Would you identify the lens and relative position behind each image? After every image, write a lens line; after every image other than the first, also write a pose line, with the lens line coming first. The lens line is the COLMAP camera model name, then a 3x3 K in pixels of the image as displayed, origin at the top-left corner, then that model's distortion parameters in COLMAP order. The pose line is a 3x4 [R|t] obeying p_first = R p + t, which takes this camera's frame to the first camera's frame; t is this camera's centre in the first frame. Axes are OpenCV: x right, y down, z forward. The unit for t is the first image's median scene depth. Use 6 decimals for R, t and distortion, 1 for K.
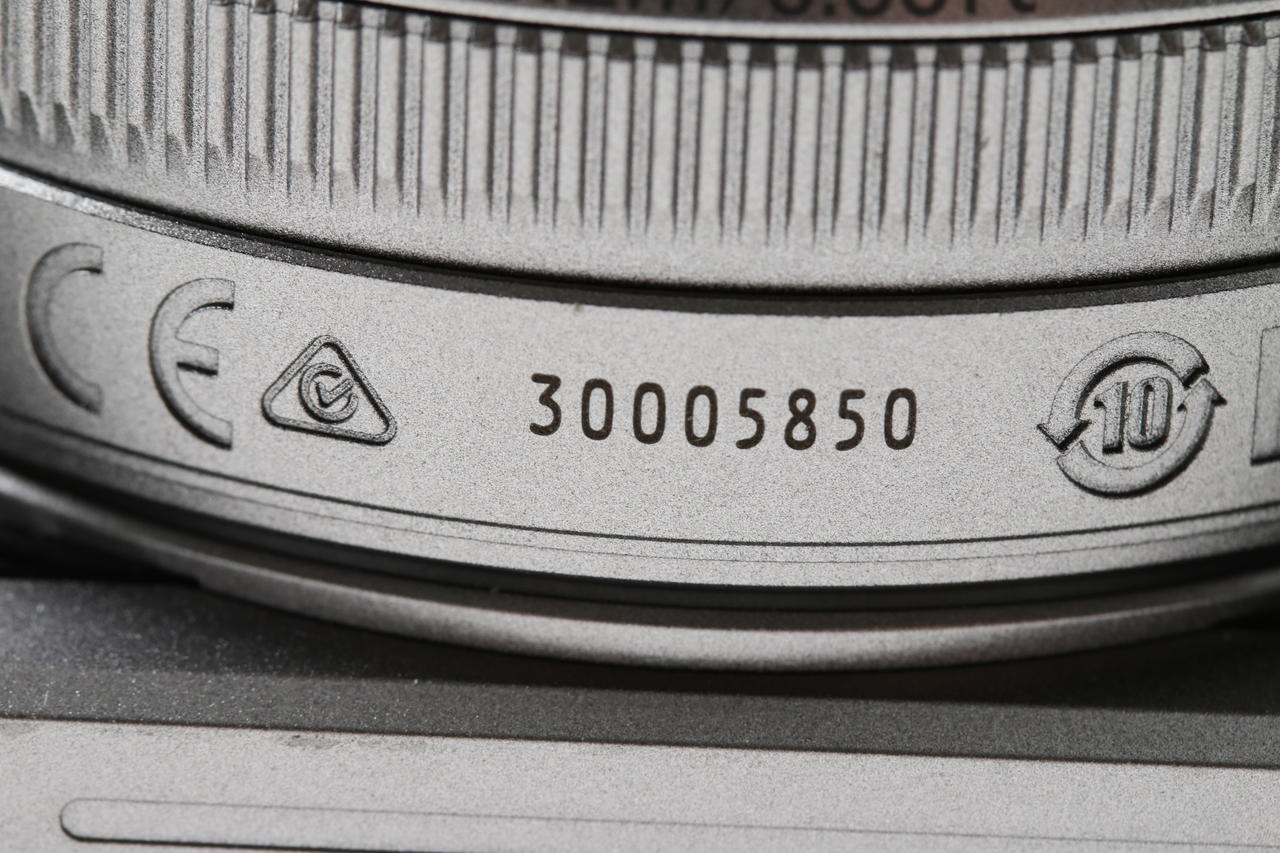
lens RADIAL K [[3556.2, 0, 640.2], [0, 3556.2, 425.2], [0, 0, 1]] dist [0.305317, 0.000000]
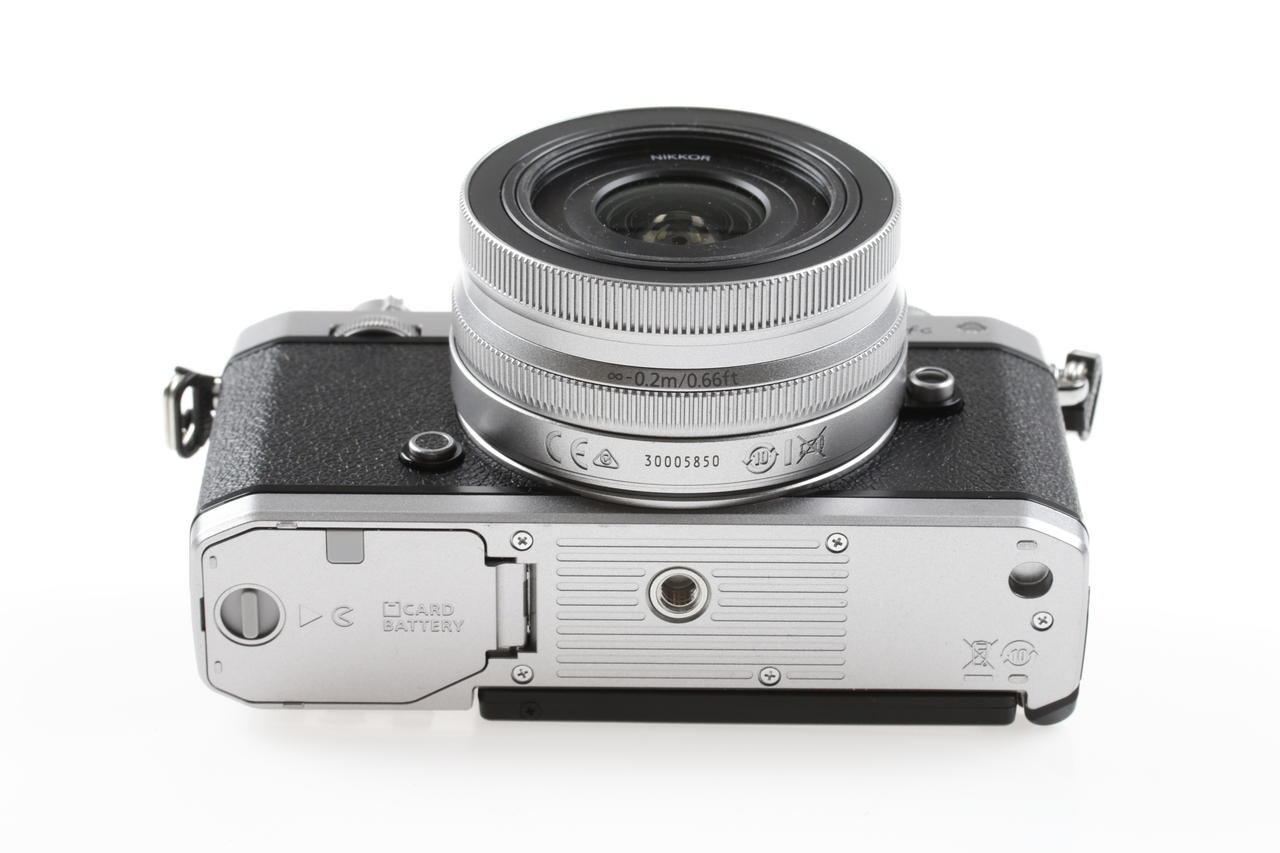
lens RADIAL K [[3556.2, 0, 639.6], [0, 3556.2, 427.1], [0, 0, 1]] dist [0.305317, 0.000000]
pose [[0.999488, -0.031545, 0.005276, -0.064203], [0.031118, 0.997243, 0.067370, -0.402960], [-0.007387, -0.067172, 0.997714, -4.169373]]
